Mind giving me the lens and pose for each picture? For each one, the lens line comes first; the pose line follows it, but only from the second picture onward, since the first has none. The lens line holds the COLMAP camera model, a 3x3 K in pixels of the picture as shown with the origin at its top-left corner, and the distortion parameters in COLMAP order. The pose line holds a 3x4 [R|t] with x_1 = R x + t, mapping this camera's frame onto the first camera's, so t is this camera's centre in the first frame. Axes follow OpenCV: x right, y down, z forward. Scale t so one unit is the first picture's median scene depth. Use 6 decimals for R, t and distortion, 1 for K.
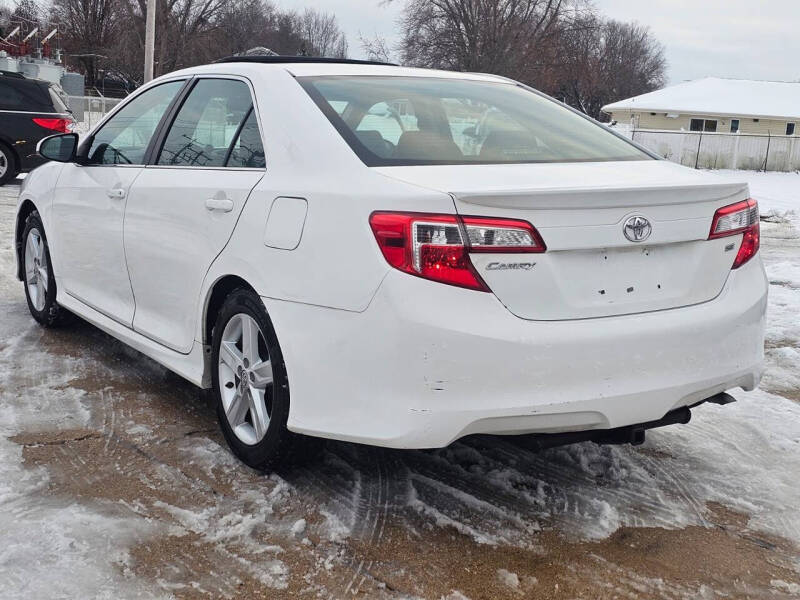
lens RADIAL K [[1006.4, 0, 400.0], [0, 1006.4, 300.0], [0, 0, 1]] dist [0.128624, -0.342648]
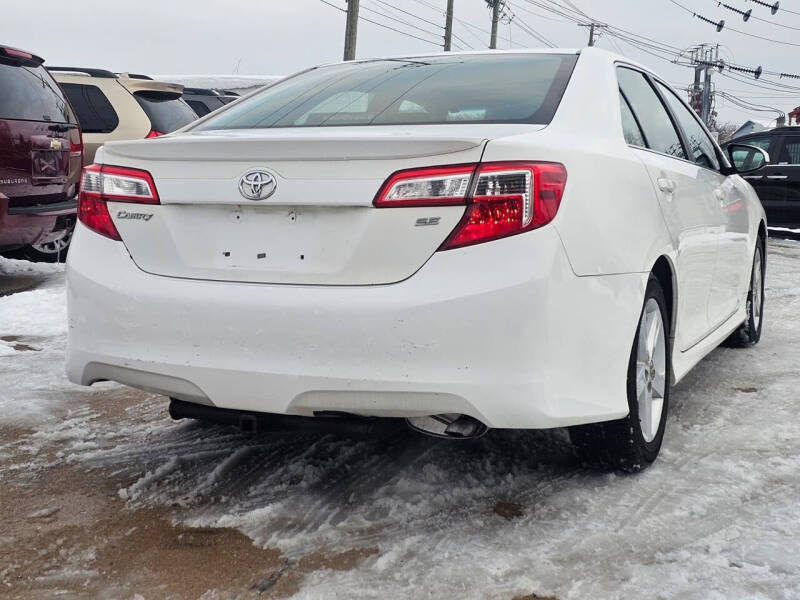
lens RADIAL K [[1025.5, 0, 400.4], [0, 1025.5, 274.9], [0, 0, 1]] dist [0.121632, 0.002083]
pose [[0.555375, 0.056161, -0.829701, 0.994352], [-0.144377, 0.989077, -0.029693, 0.014908], [0.818971, 0.136281, 0.557418, 0.578335]]
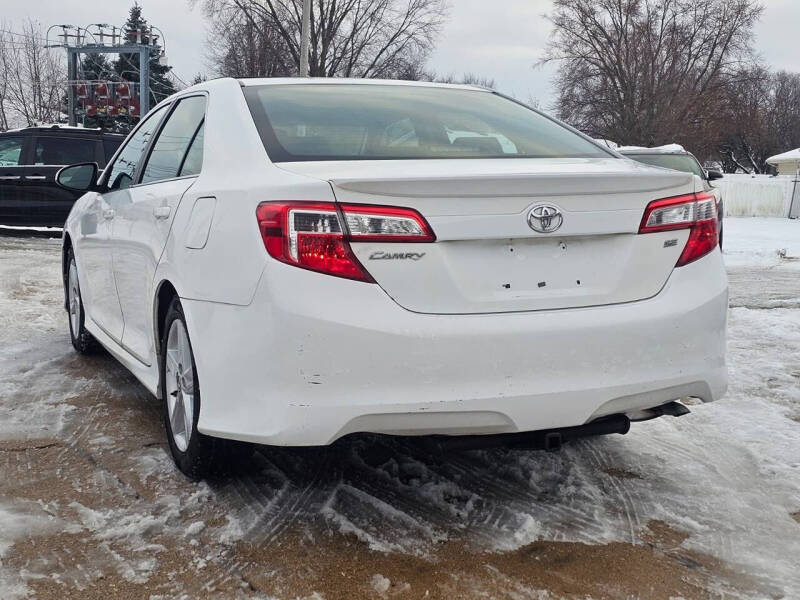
lens RADIAL K [[1011.3, 0, 400.0], [0, 1011.3, 300.0], [0, 0, 1]] dist [0.081191, -0.106831]
pose [[0.986638, -0.007496, -0.162756, 0.240244], [-0.002671, 0.998063, -0.062159, 0.060693], [0.162907, 0.061763, 0.984706, 0.050790]]
